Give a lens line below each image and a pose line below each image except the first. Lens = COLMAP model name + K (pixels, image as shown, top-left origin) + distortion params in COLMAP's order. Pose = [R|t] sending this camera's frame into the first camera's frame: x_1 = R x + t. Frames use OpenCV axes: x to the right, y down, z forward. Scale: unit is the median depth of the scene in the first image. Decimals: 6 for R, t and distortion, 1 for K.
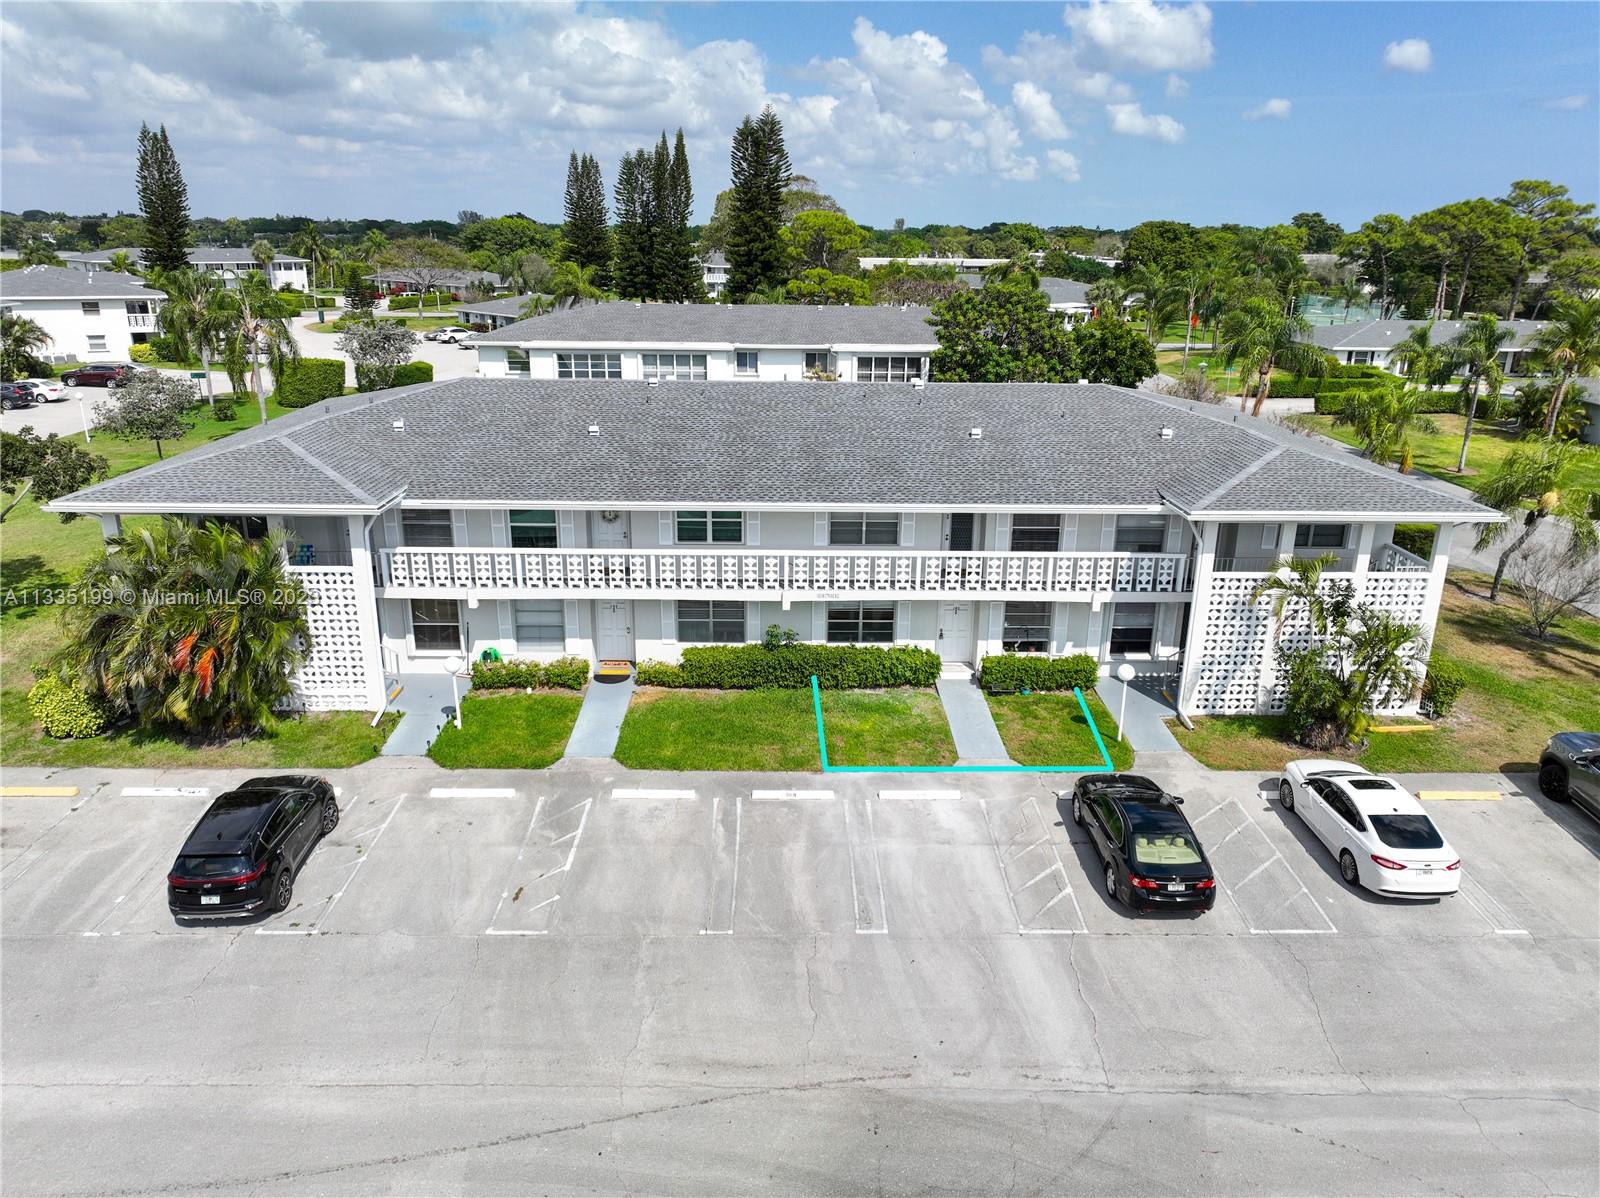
lens RADIAL K [[1117.4, 0, 800.0], [0, 1117.4, 599.0], [0, 0, 1]] dist [0.003589, 0.009034]
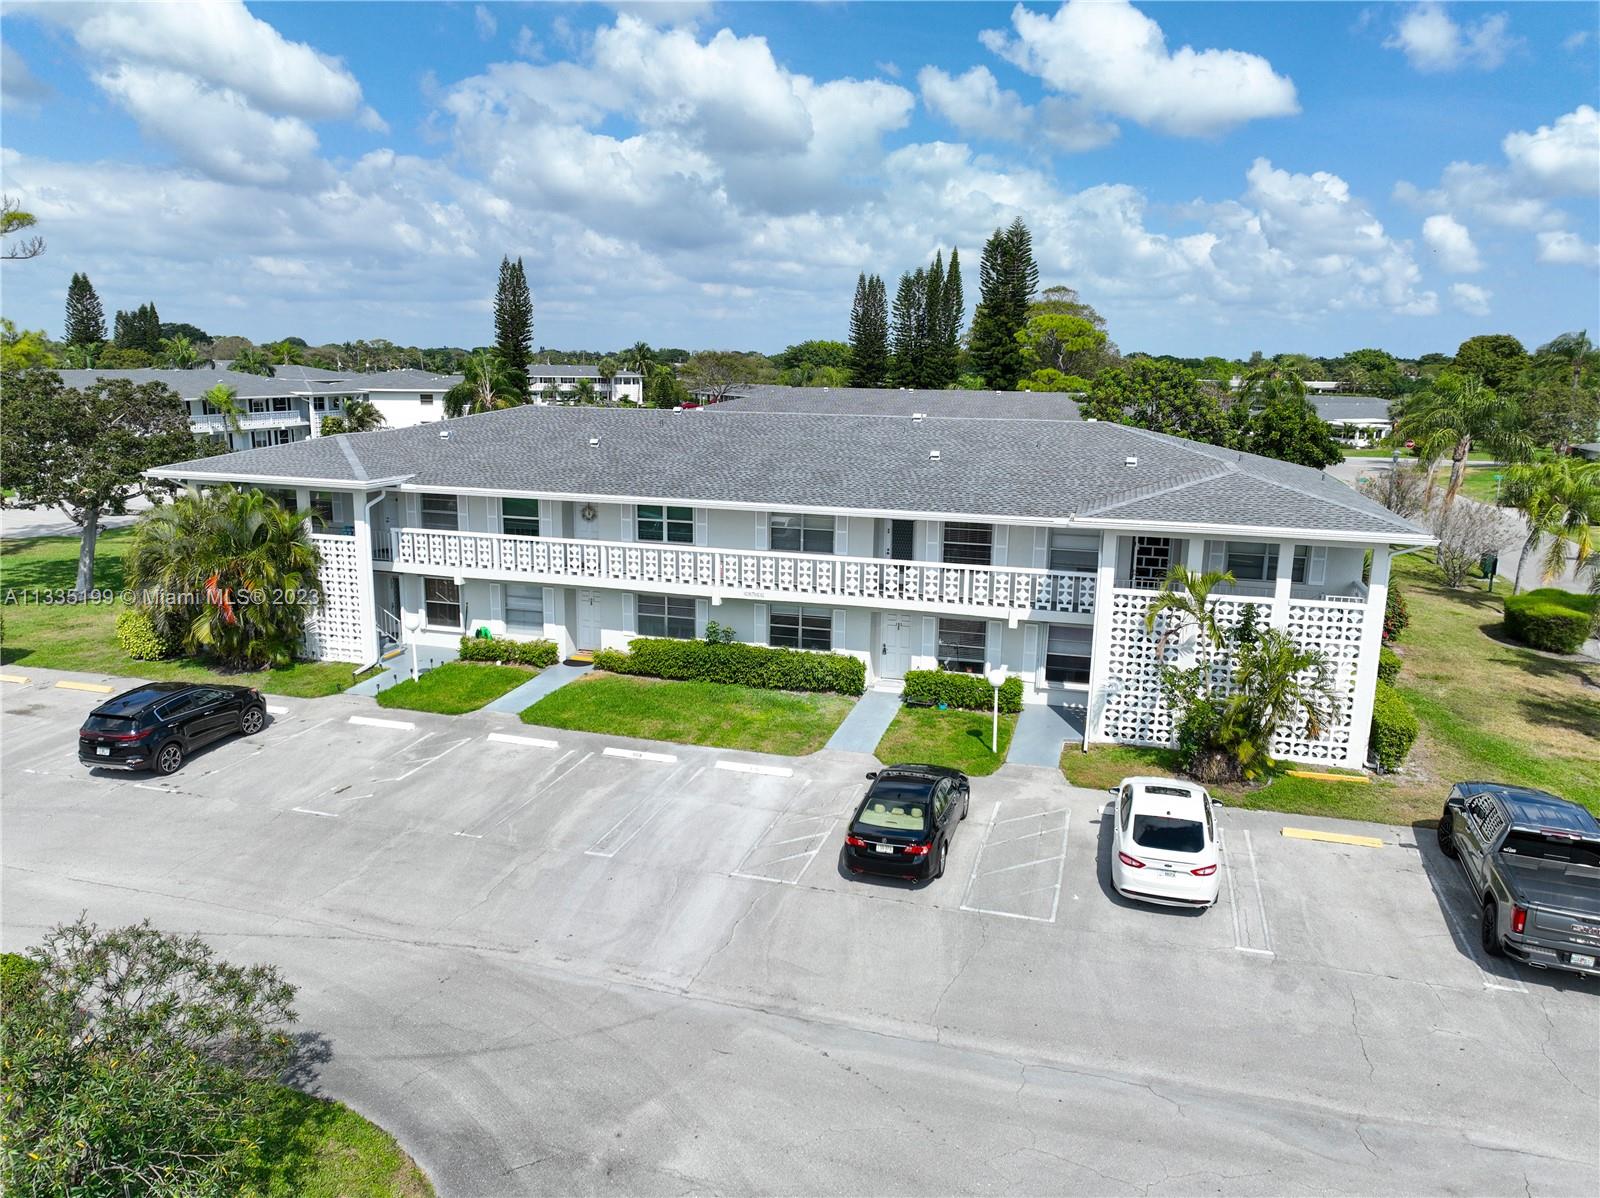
lens RADIAL K [[1117.4, 0, 800.0], [0, 1117.4, 599.0], [0, 0, 1]] dist [0.003589, 0.009034]
pose [[0.954460, 0.064818, -0.291214, 0.363830], [-0.097014, 0.990496, -0.097500, 0.097319], [0.282126, 0.121312, 0.951677, 0.014413]]
